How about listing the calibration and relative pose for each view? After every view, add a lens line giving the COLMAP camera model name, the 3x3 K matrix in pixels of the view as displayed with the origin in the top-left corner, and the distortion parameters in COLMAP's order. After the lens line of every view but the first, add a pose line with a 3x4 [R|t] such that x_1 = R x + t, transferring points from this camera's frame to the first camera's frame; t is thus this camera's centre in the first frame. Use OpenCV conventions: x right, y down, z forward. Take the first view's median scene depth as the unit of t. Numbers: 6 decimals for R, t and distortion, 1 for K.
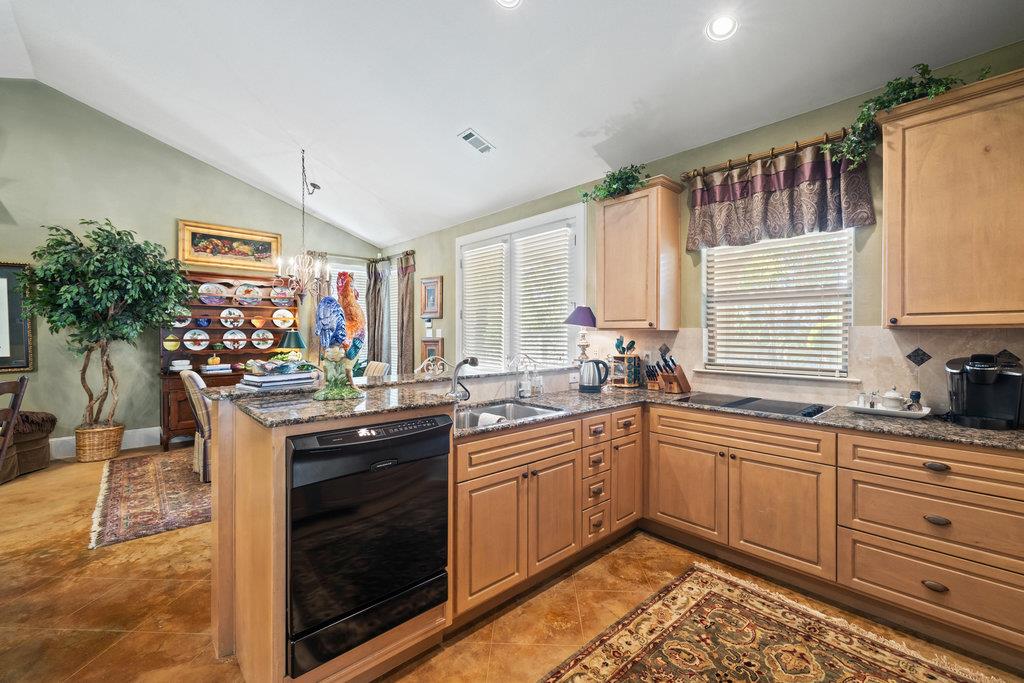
lens RADIAL K [[435.7, 0, 510.0], [0, 435.7, 335.2], [0, 0, 1]] dist [-0.000084, 0.000010]
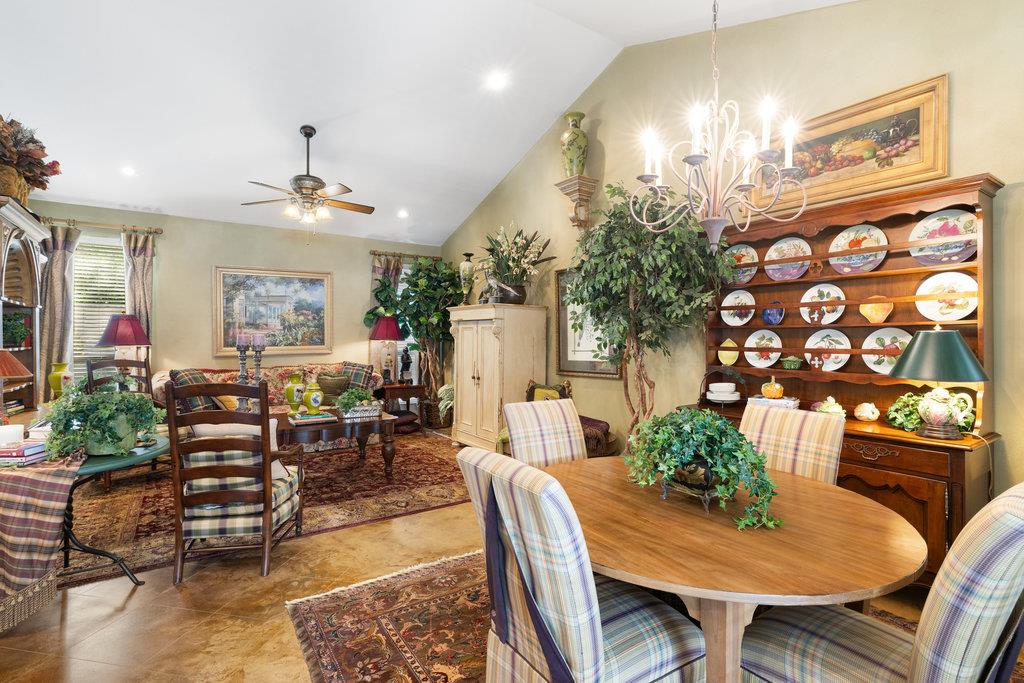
lens RADIAL K [[483.3, 0, 513.2], [0, 483.3, 338.0], [0, 0, 1]] dist [-0.010281, 0.000574]
pose [[-0.133611, -0.002063, -0.991032, -0.073486], [-0.010135, 0.999948, -0.000716, 0.000909], [0.990982, 0.009948, -0.133625, 0.741474]]
